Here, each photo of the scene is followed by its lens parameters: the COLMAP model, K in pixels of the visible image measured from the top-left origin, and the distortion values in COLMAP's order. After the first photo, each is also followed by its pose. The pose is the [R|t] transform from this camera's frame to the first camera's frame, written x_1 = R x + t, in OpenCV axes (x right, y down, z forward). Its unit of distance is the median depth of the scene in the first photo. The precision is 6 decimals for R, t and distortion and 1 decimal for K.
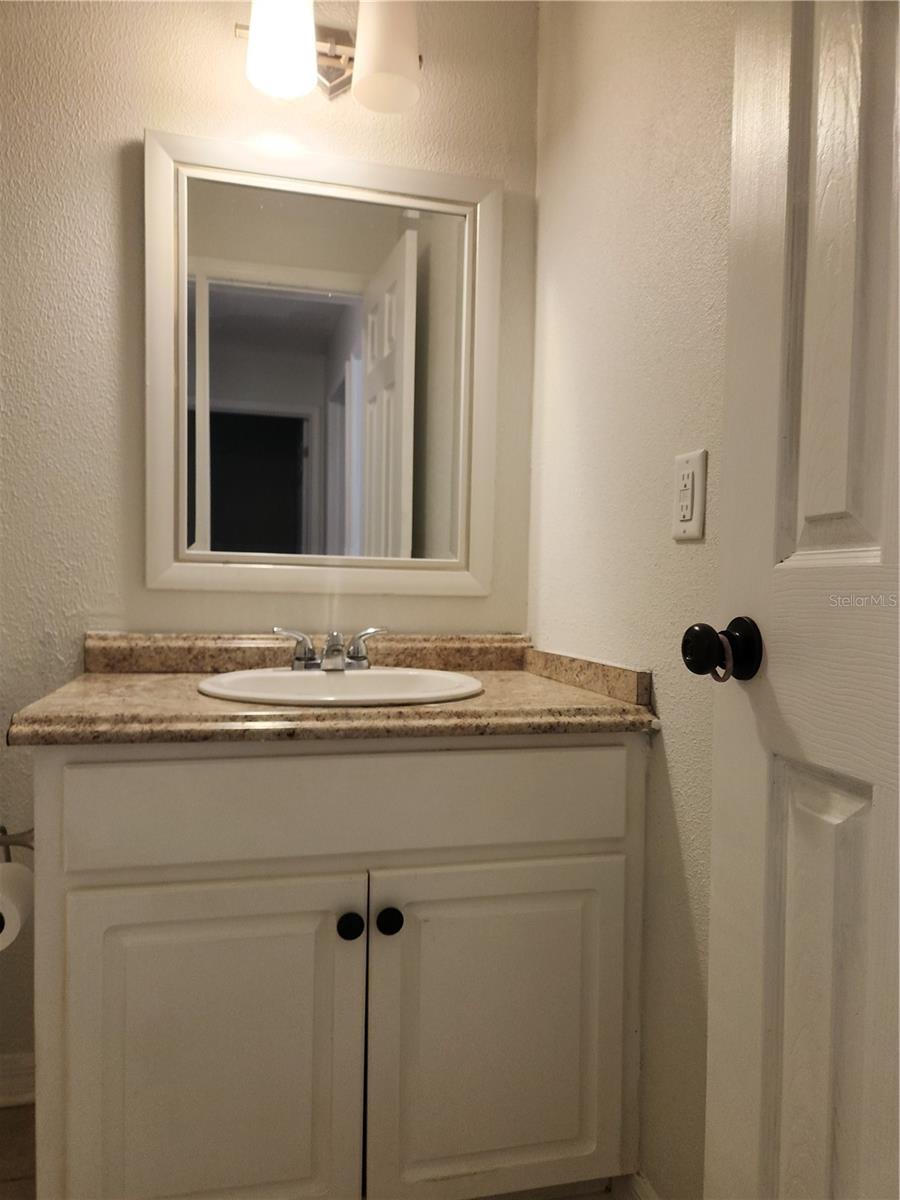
lens RADIAL K [[821.9, 0, 455.5], [0, 821.9, 605.8], [0, 0, 1]] dist [0.073459, -0.062522]
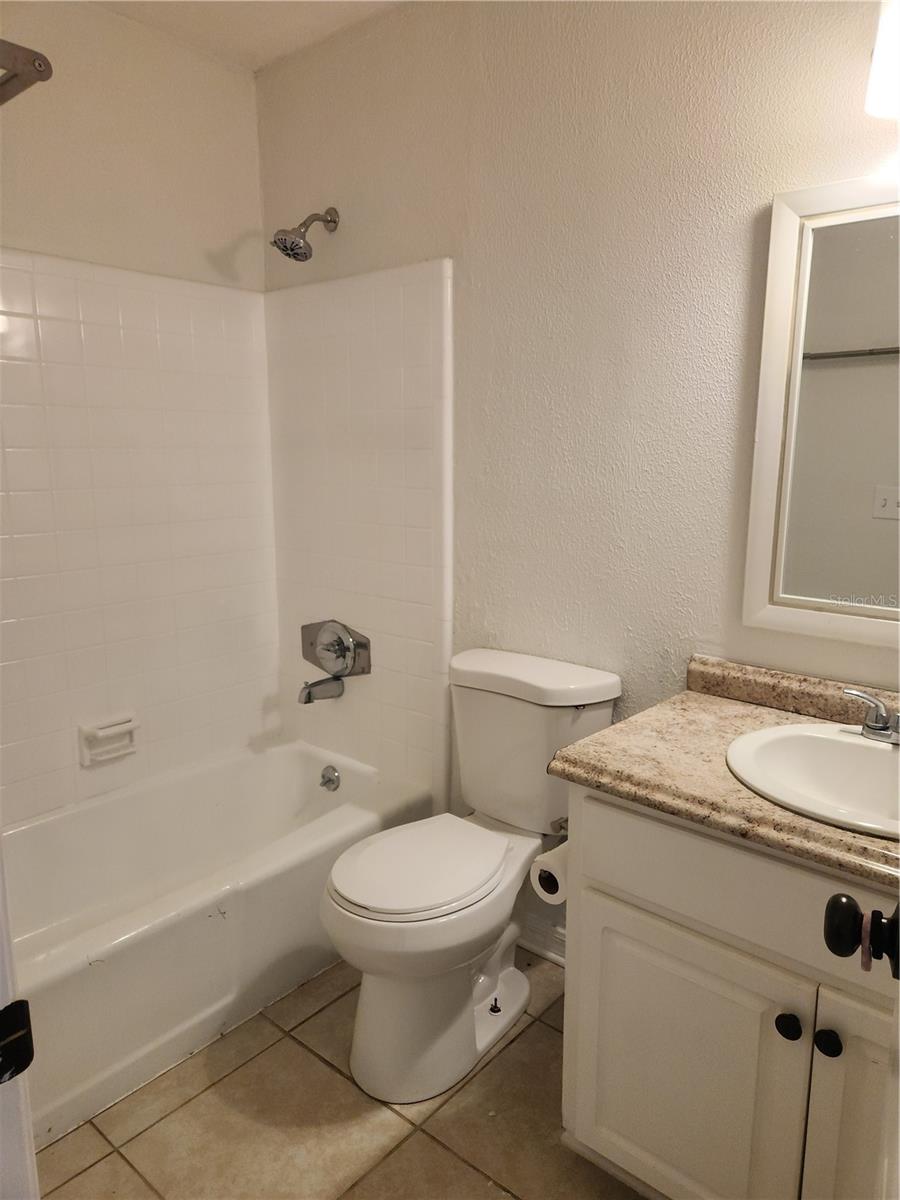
lens RADIAL K [[821.9, 0, 458.8], [0, 821.9, 599.0], [0, 0, 1]] dist [0.073459, -0.062522]
pose [[0.591655, 0.133993, -0.794978, 0.279483], [-0.034939, 0.989426, 0.140765, -0.200020], [0.805434, -0.055509, 0.590081, 0.048643]]
